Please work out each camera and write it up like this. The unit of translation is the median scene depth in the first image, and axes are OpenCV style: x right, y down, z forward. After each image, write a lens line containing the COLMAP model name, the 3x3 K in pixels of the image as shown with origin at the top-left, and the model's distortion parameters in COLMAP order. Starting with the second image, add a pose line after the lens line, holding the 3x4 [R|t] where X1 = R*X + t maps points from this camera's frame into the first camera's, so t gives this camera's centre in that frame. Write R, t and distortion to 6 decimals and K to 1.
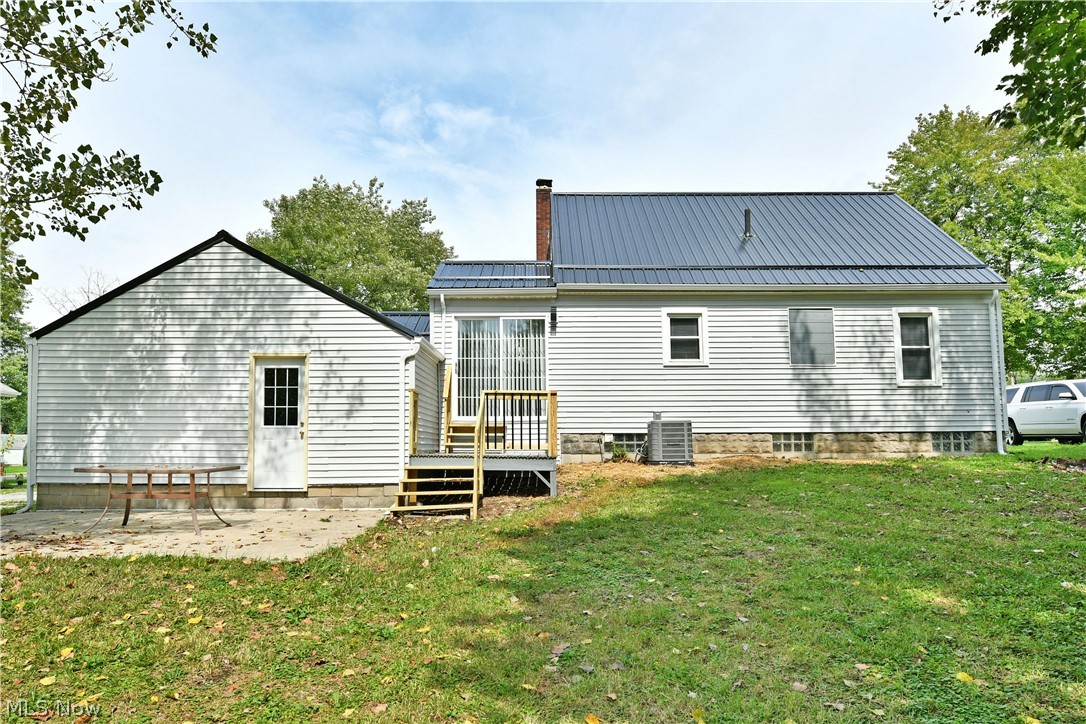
lens RADIAL K [[669.5, 0, 507.7], [0, 669.5, 358.4], [0, 0, 1]] dist [-0.016895, -0.001995]
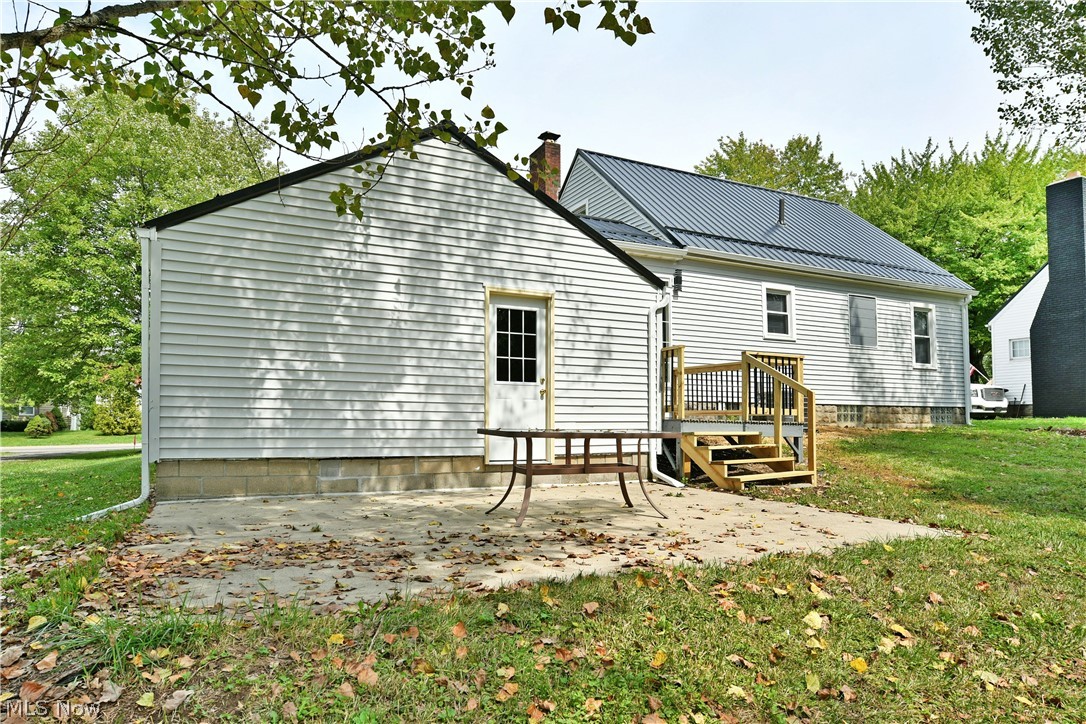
lens RADIAL K [[669.5, 0, 507.7], [0, 669.5, 358.4], [0, 0, 1]] dist [-0.016895, -0.001995]
pose [[0.898164, 0.051026, 0.436689, -0.592835], [-0.067355, 0.997487, 0.021979, 0.047647], [-0.434470, -0.049154, 0.899344, 0.246644]]
